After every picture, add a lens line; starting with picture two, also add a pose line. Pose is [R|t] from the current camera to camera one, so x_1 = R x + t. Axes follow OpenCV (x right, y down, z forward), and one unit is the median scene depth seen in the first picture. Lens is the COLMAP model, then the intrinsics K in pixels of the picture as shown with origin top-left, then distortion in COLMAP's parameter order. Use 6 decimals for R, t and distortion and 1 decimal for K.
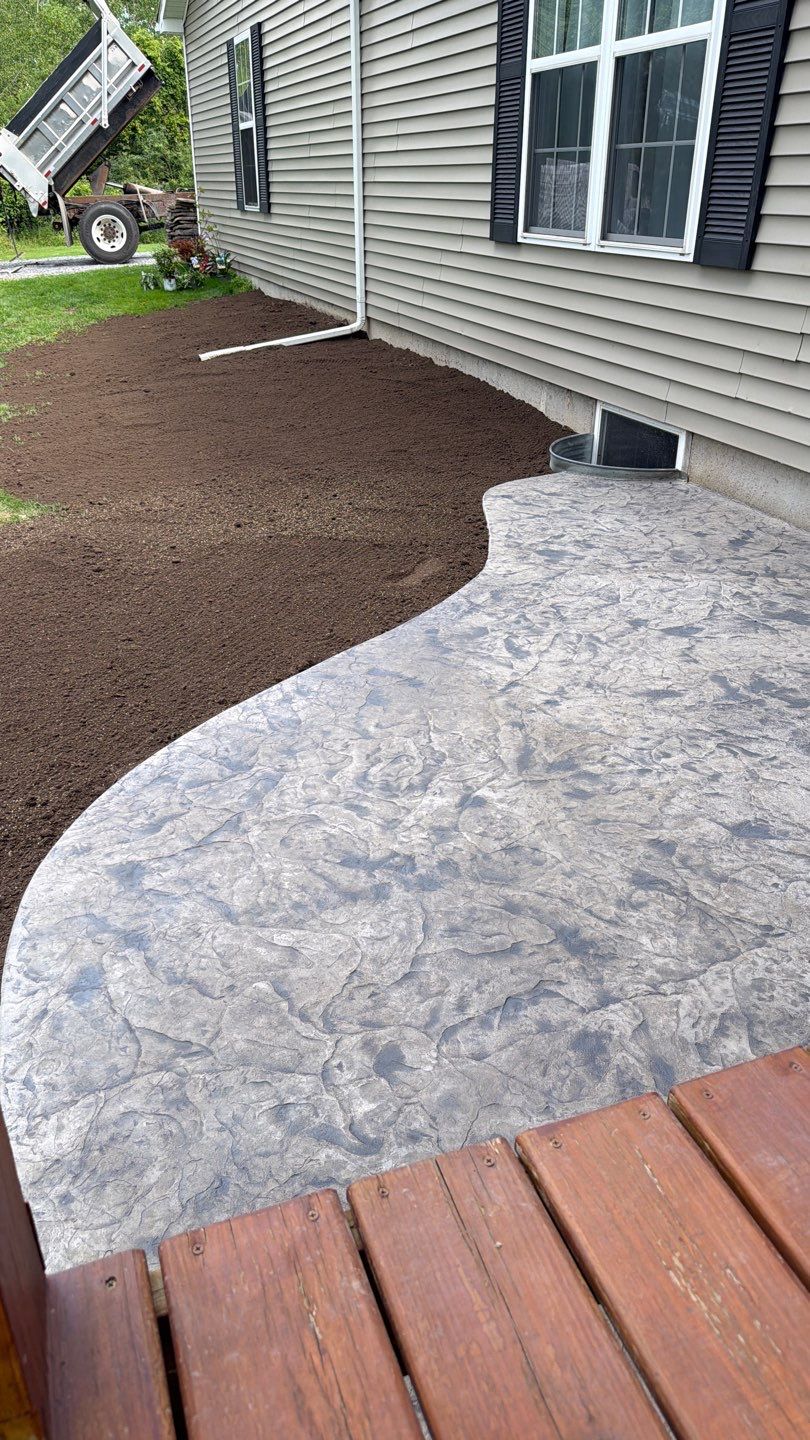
lens RADIAL K [[1019.5, 0, 389.3], [0, 1019.5, 703.6], [0, 0, 1]] dist [0.128790, -0.192489]
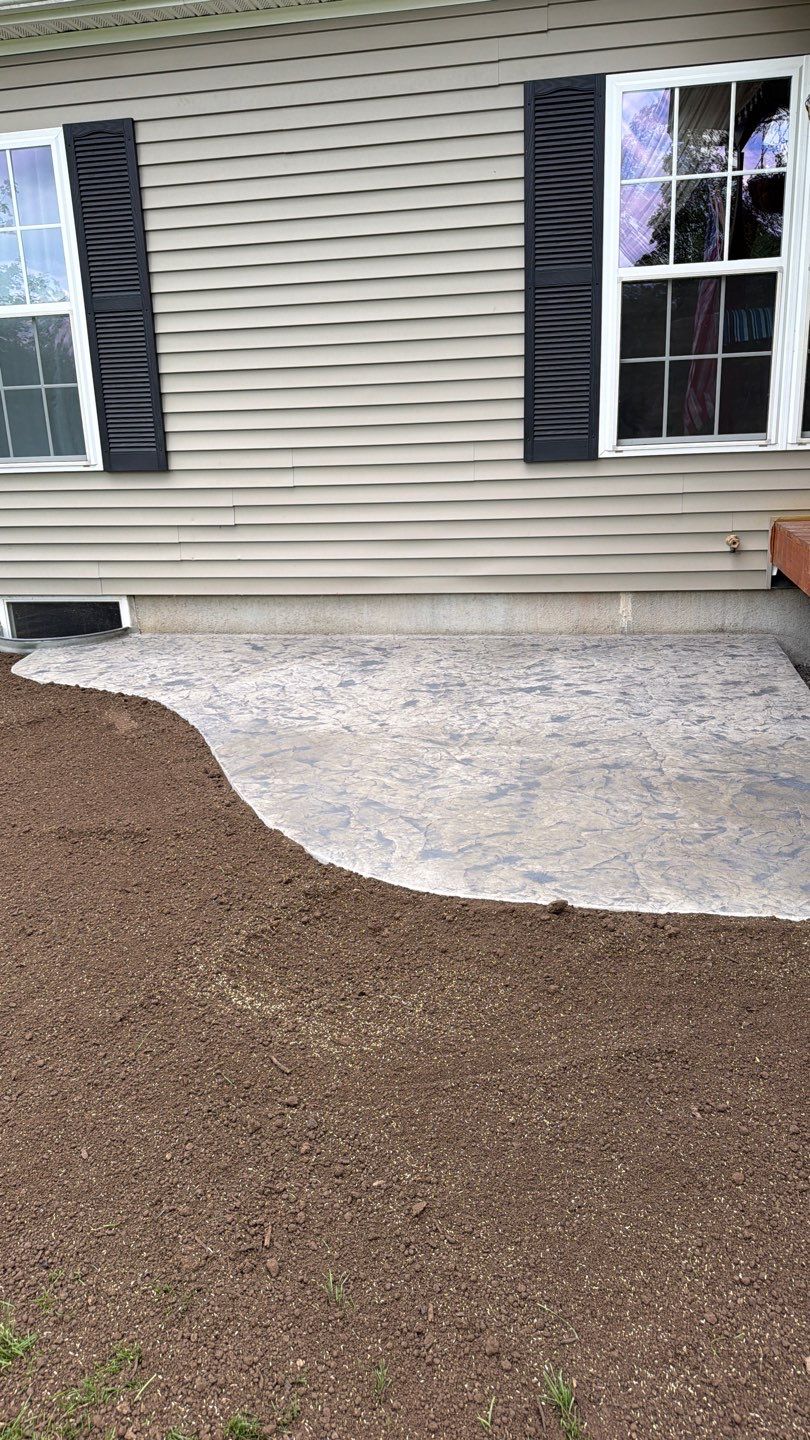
lens RADIAL K [[1001.9, 0, 405.0], [0, 1001.9, 720.0], [0, 0, 1]] dist [0.171346, -0.311510]
pose [[0.491338, -0.264652, 0.829787, -0.884076], [0.425057, 0.904419, 0.036768, -0.040532], [-0.760206, 0.334641, 0.556868, 0.149875]]
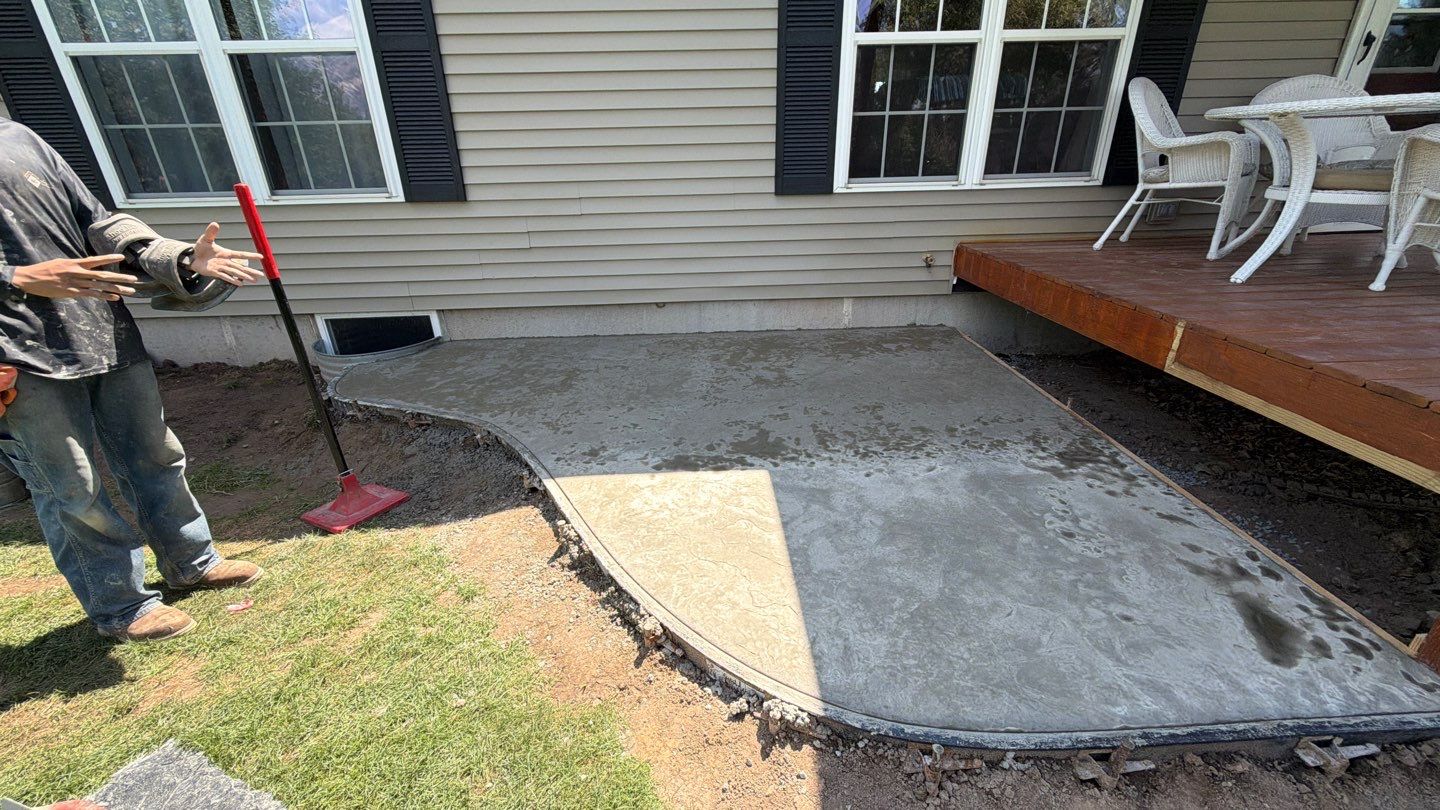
lens RADIAL K [[571.0, 0, 724.1], [0, 571.0, 402.1], [0, 0, 1]] dist [-0.002637, -0.000461]
pose [[0.290940, -0.376778, 0.879427, -0.520668], [0.449289, 0.865338, 0.222104, -0.210653], [-0.844686, 0.330498, 0.421043, 0.506807]]
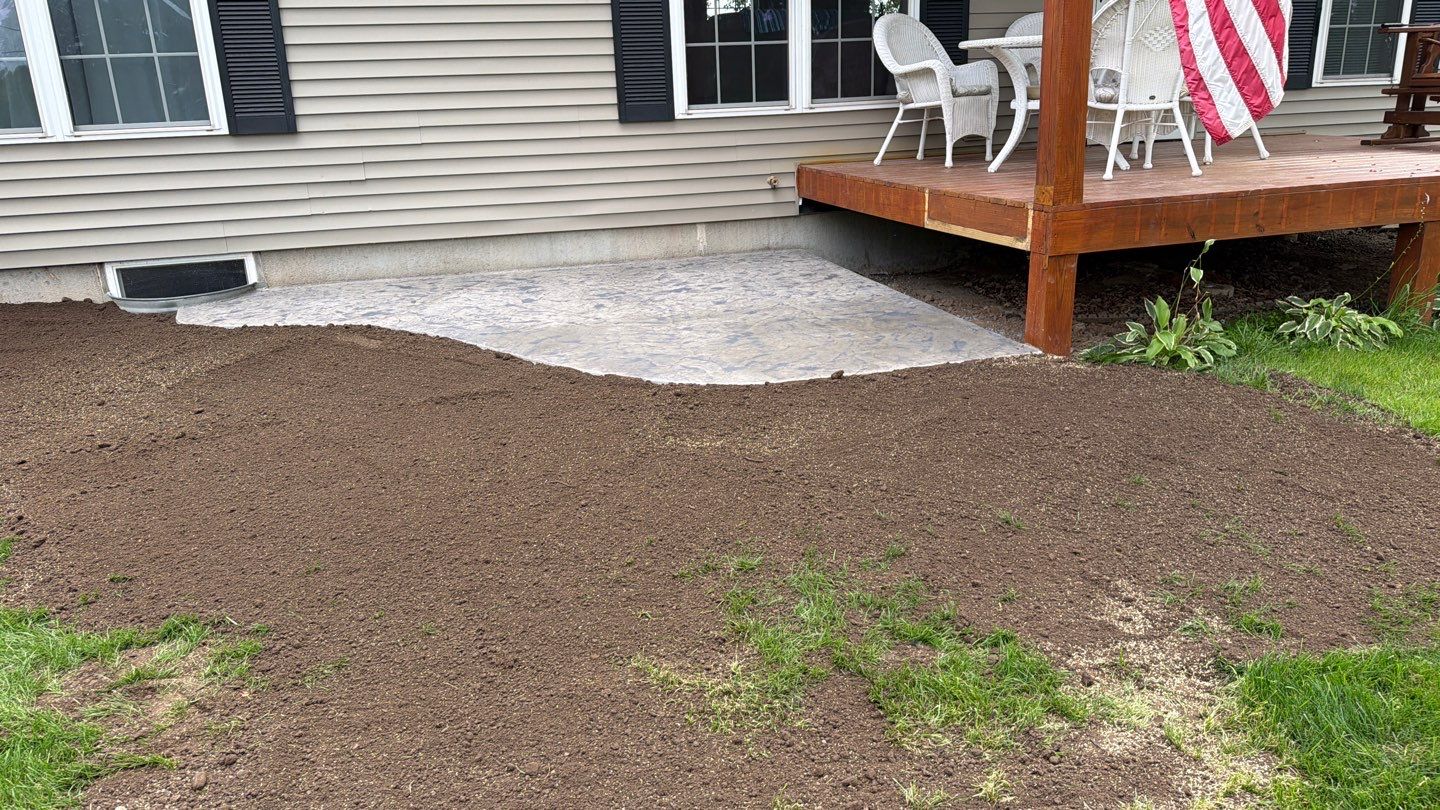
lens RADIAL K [[1019.5, 0, 724.5], [0, 1019.5, 398.8], [0, 0, 1]] dist [0.128790, -0.192489]
pose [[0.055741, -0.286536, 0.956446, -1.456466], [0.482518, 0.846376, 0.225440, -0.163296], [-0.874110, 0.448937, 0.185437, 0.442935]]
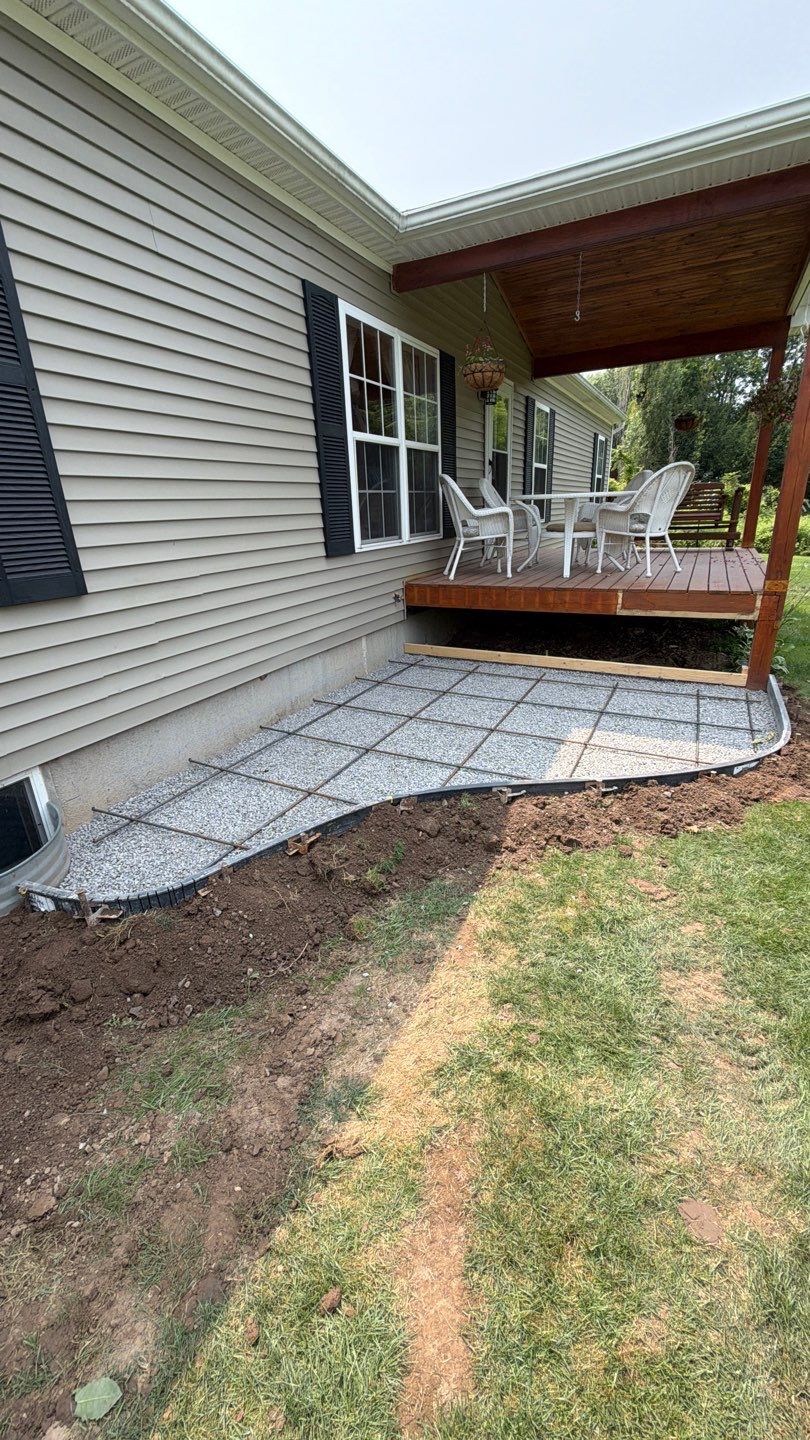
lens RADIAL K [[571.0, 0, 399.0], [0, 571.0, 722.4], [0, 0, 1]] dist [-0.002637, -0.000461]
pose [[-0.687931, -0.221550, 0.691134, -0.438643], [0.366766, 0.715610, 0.594462, -0.701475], [-0.626286, 0.662433, -0.411033, 1.418499]]
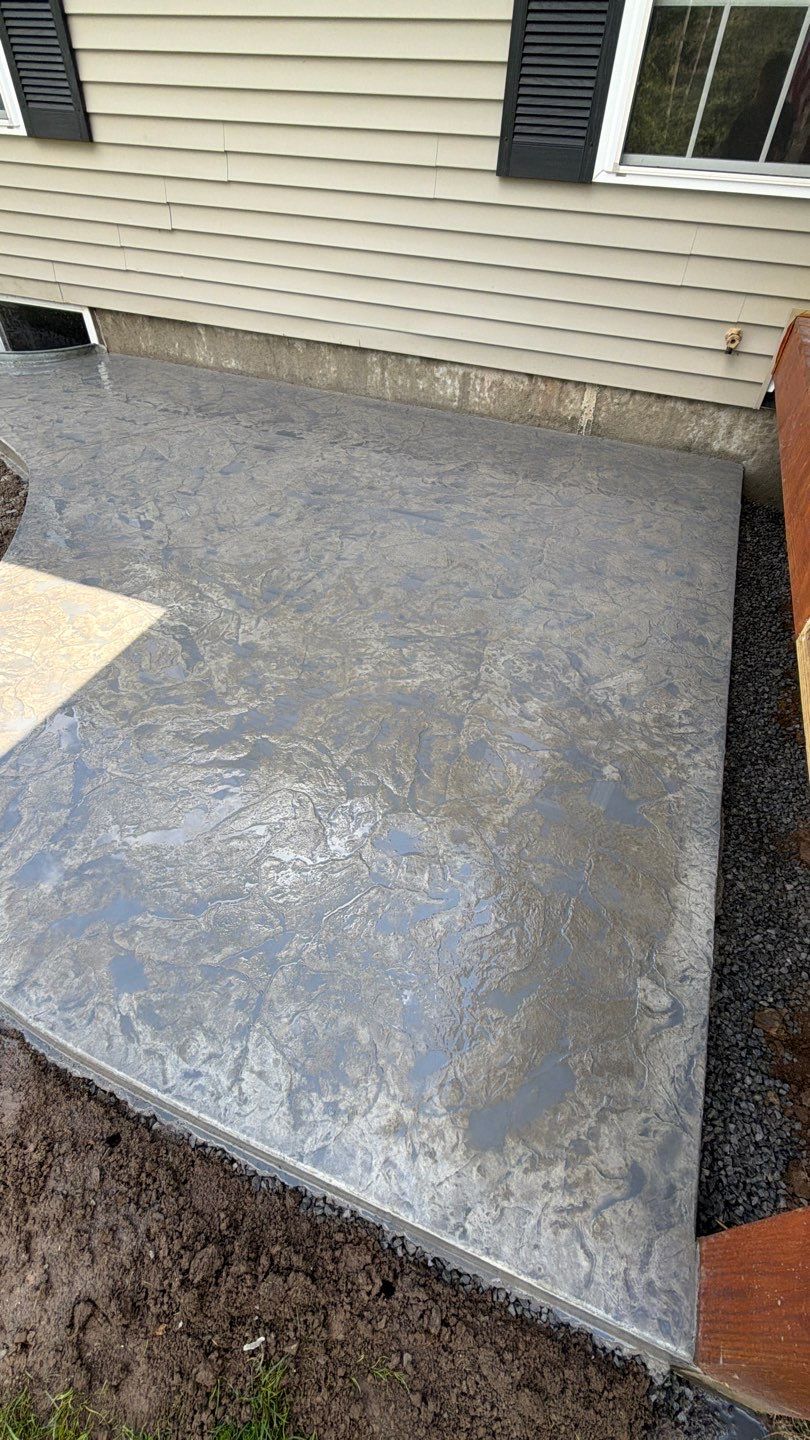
lens RADIAL K [[621.7, 0, 407.7], [0, 621.7, 726.2], [0, 0, 1]] dist [-0.000238, -0.001011]
pose [[0.650846, -0.520456, 0.552744, -0.188388], [0.308205, 0.846486, 0.434133, -0.067100], [-0.693837, -0.112195, 0.711339, 0.229748]]
